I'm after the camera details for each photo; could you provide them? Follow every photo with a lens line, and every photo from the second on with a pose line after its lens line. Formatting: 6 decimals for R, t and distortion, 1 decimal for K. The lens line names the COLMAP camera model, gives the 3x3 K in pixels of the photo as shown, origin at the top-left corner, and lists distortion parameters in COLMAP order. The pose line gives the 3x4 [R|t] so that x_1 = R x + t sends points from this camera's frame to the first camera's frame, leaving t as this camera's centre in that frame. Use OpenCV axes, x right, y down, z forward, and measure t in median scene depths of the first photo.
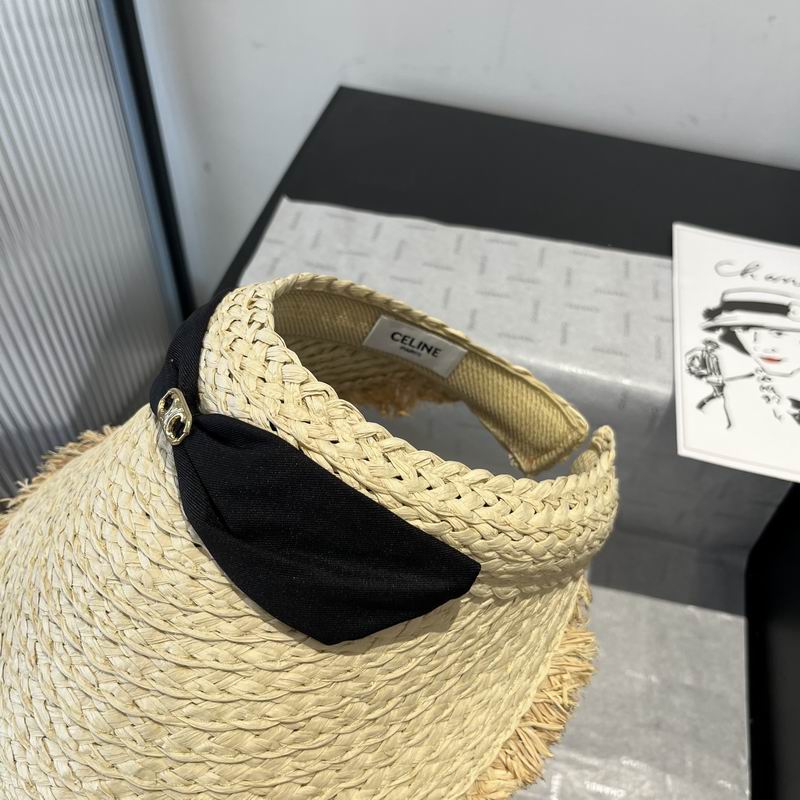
lens RADIAL K [[804.3, 0, 400.4], [0, 804.3, 375.1], [0, 0, 1]] dist [-0.007493, -0.033034]
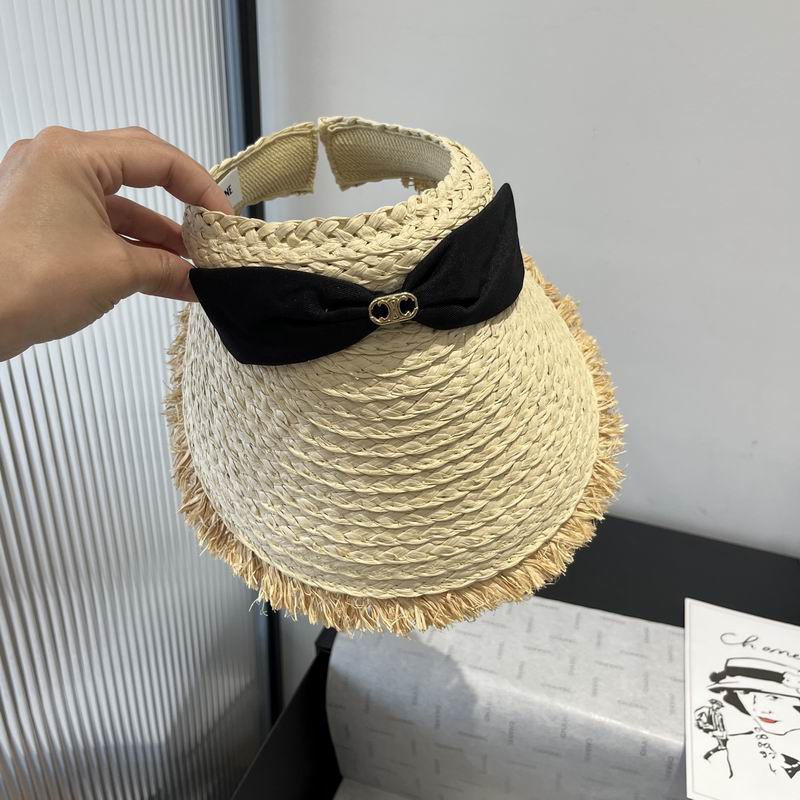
lens RADIAL K [[793.0, 0, 408.2], [0, 793.0, 402.2], [0, 0, 1]] dist [0.006176, -0.012317]
pose [[0.996691, 0.037598, -0.072066, -0.011901], [-0.061669, 0.927346, -0.369089, 0.010729], [0.052953, 0.372312, 0.926596, -0.313073]]
